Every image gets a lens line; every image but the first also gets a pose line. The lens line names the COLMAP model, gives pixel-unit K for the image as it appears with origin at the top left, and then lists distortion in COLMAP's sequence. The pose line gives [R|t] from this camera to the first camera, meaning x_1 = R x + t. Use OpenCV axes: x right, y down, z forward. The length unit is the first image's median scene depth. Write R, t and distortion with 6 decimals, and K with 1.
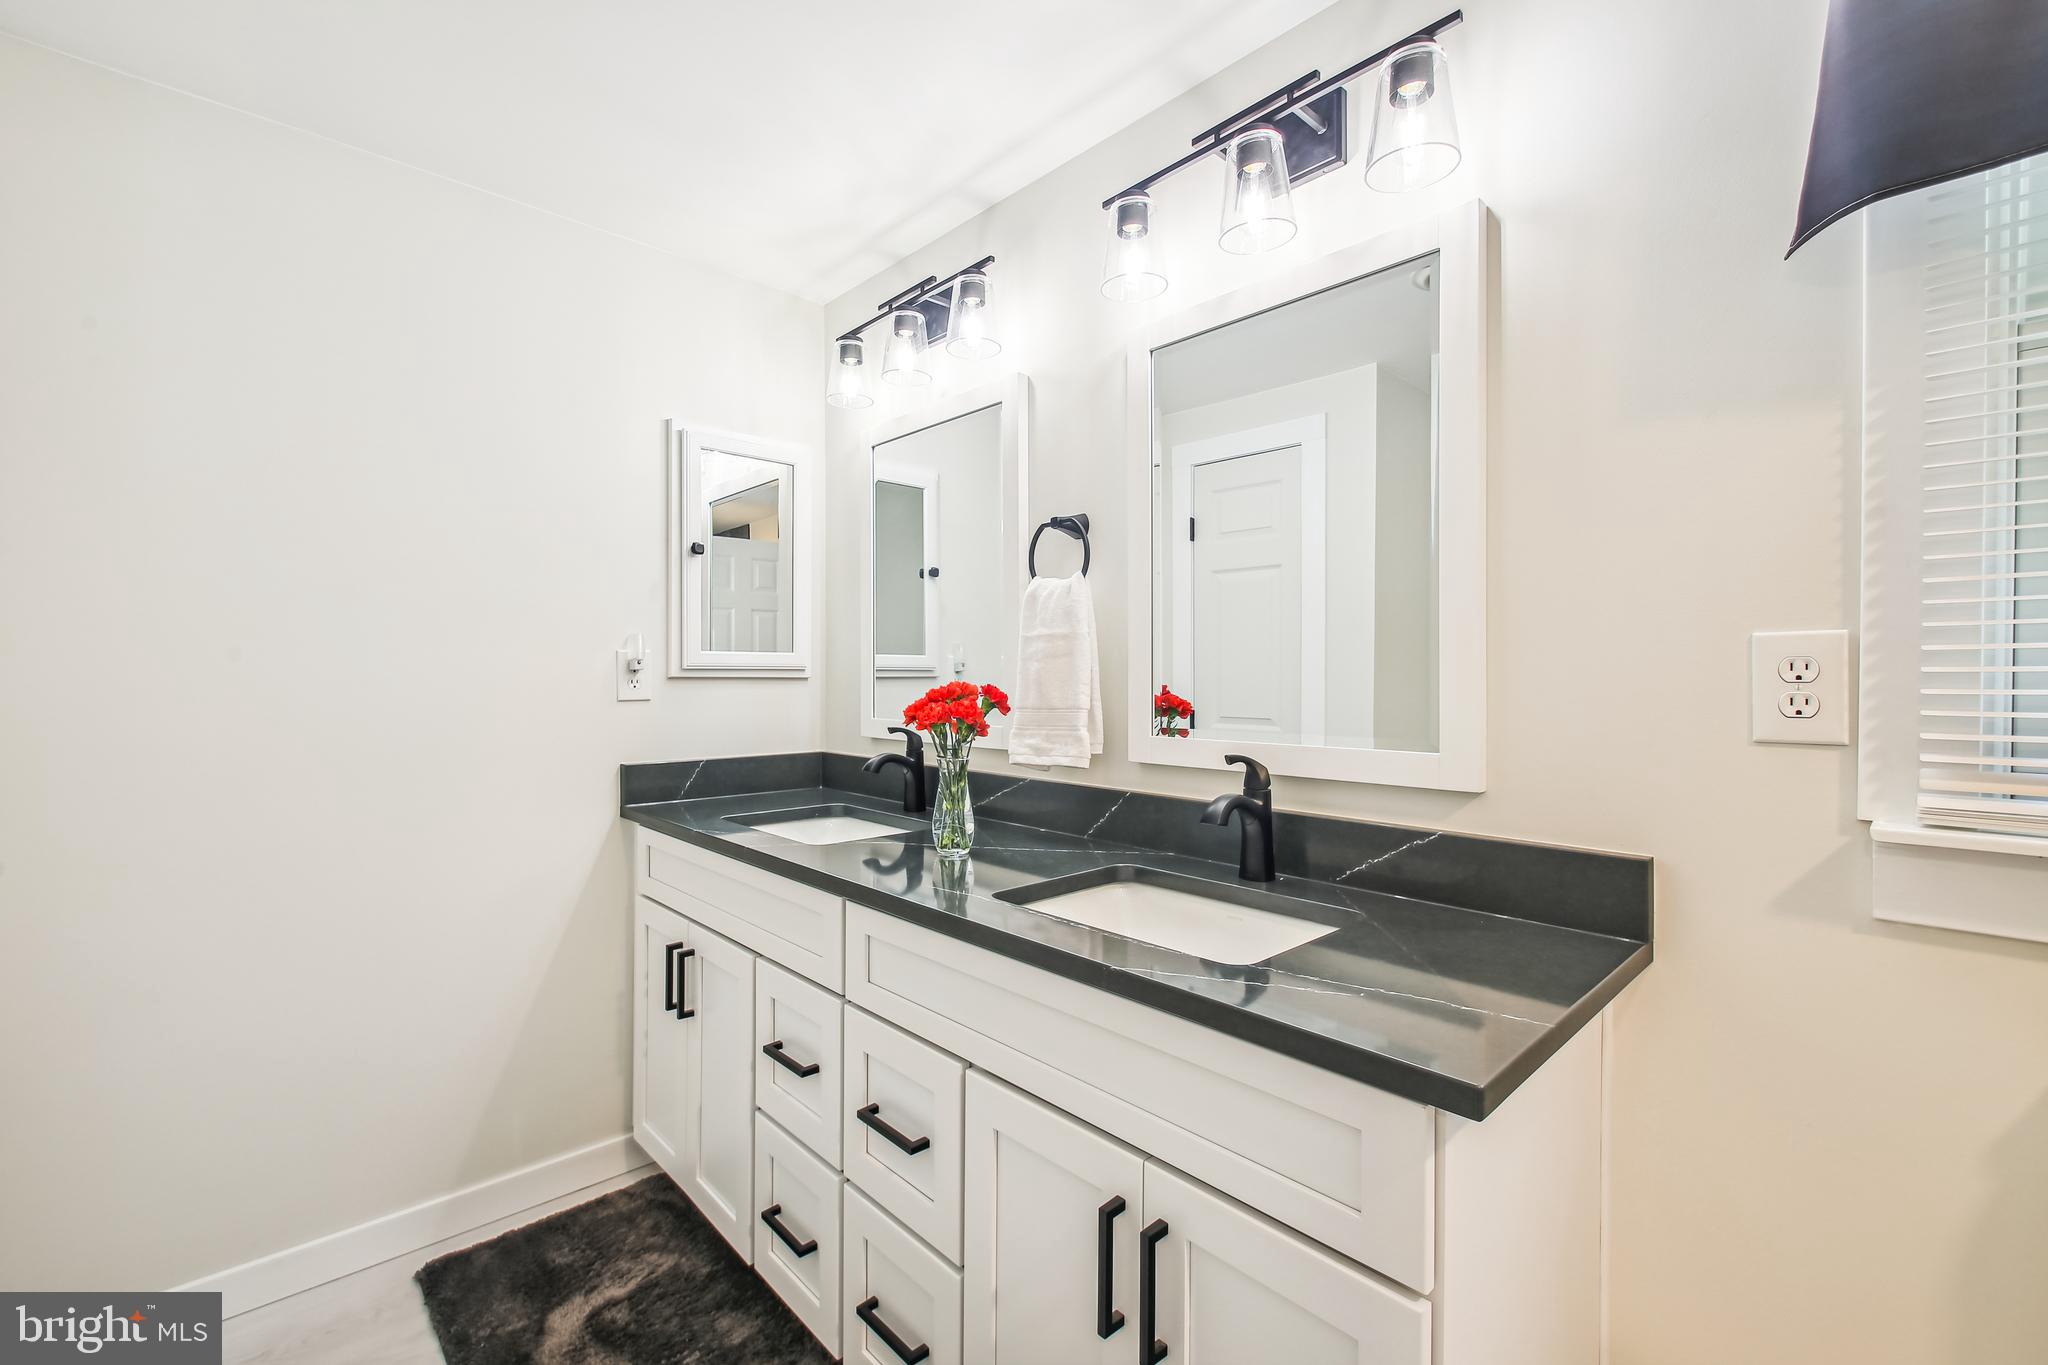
lens RADIAL K [[871.1, 0, 1002.9], [0, 871.1, 678.7], [0, 0, 1]] dist [-0.000537, 0.000045]
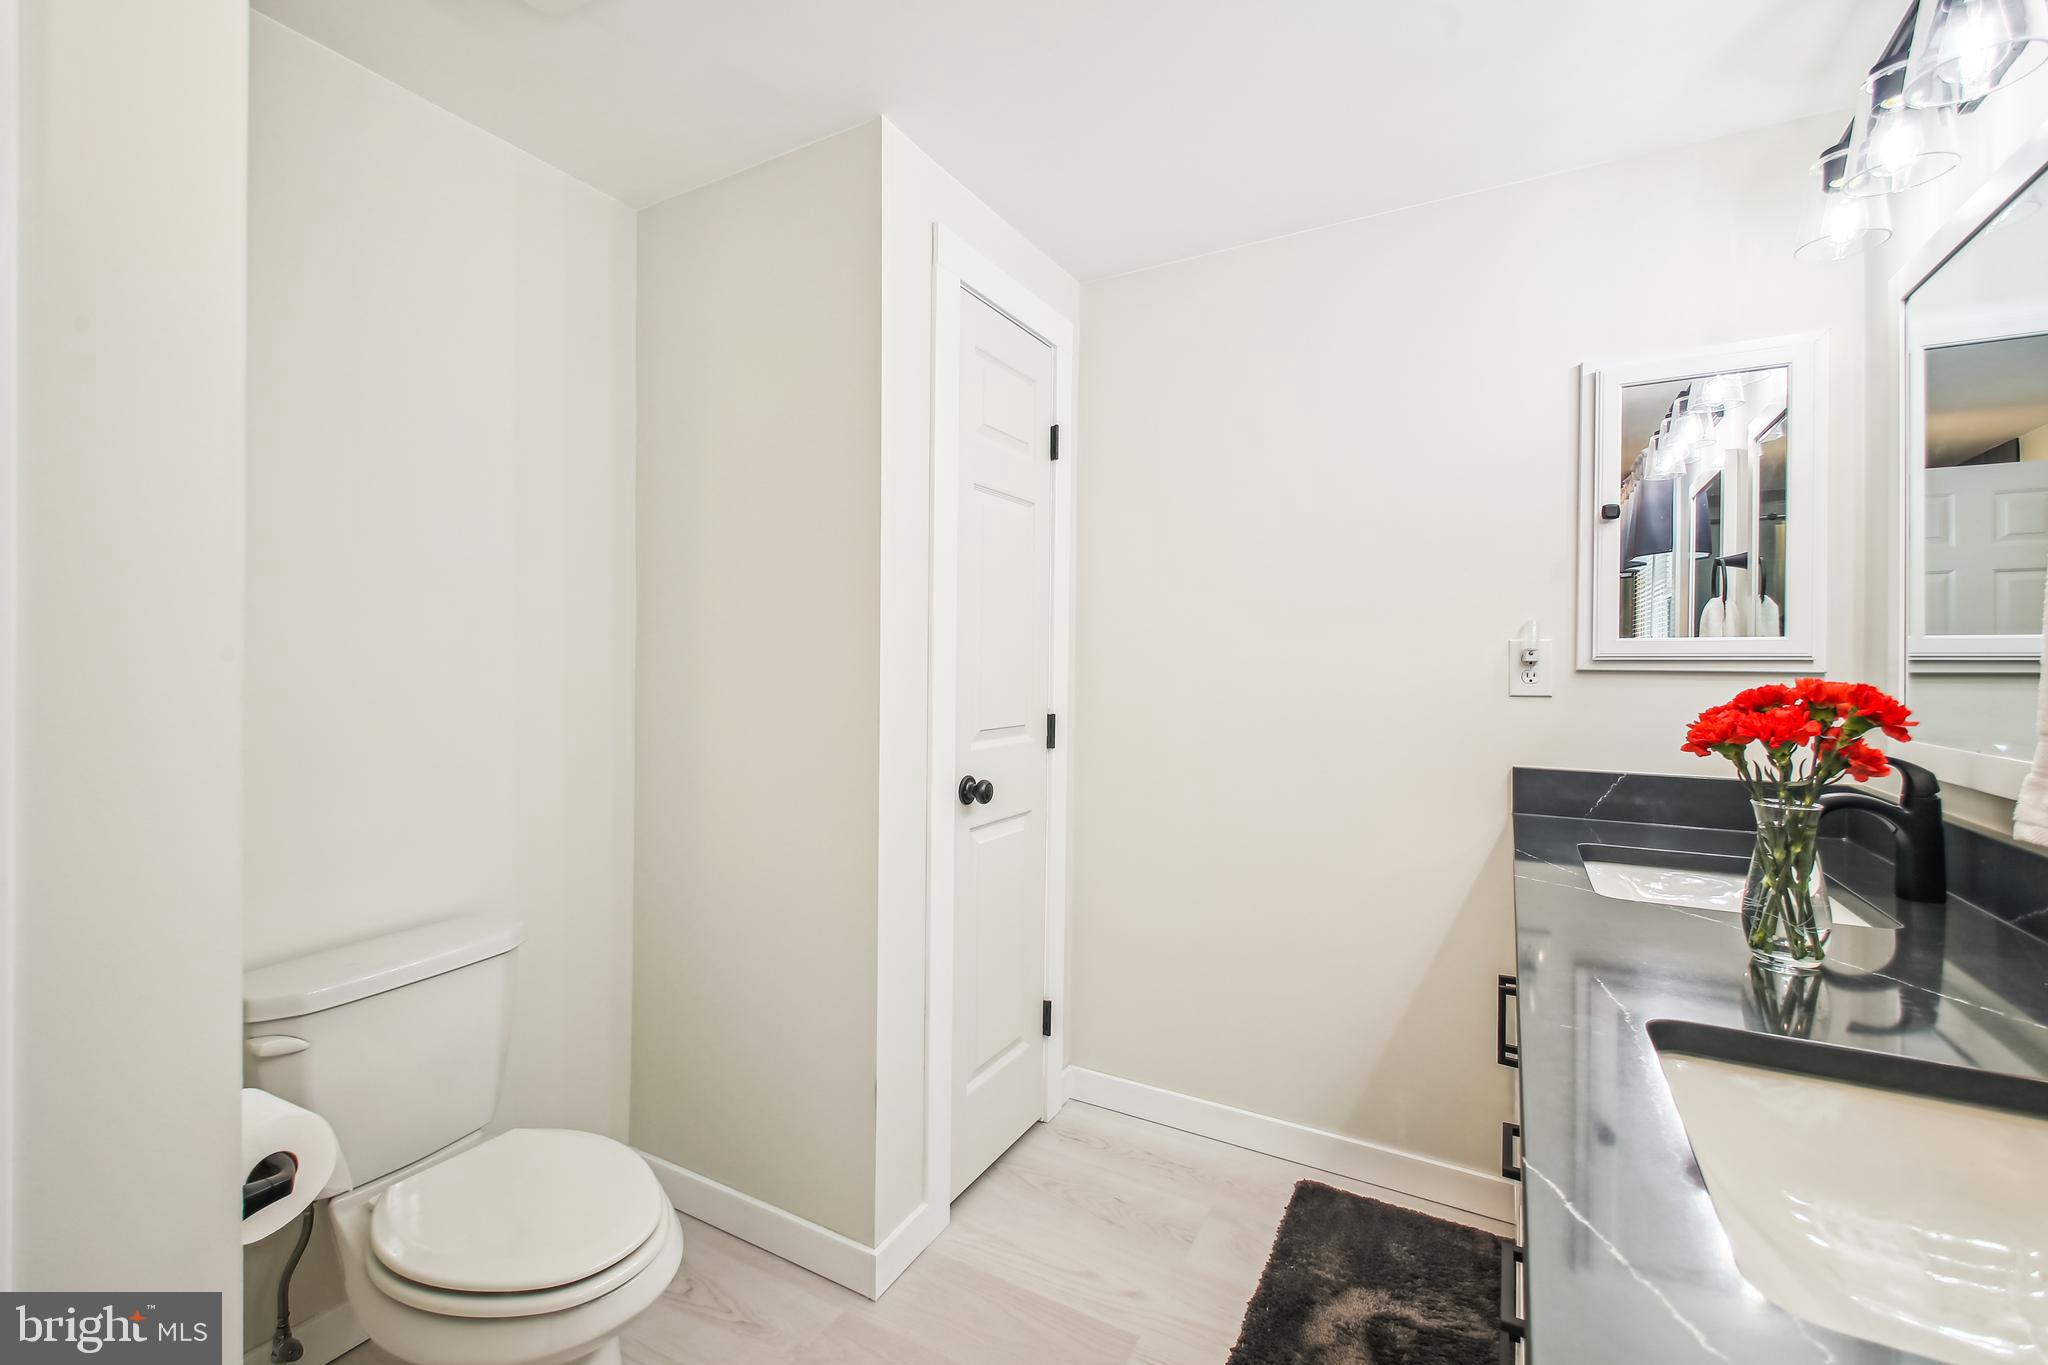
lens RADIAL K [[871.1, 0, 1005.2], [0, 871.1, 670.9], [0, 0, 1]] dist [-0.000537, 0.000045]
pose [[0.307959, 0.004334, -0.951390, 0.271539], [-0.008114, 0.999965, 0.001928, 0.001868], [0.951365, 0.007126, 0.307983, 0.235995]]
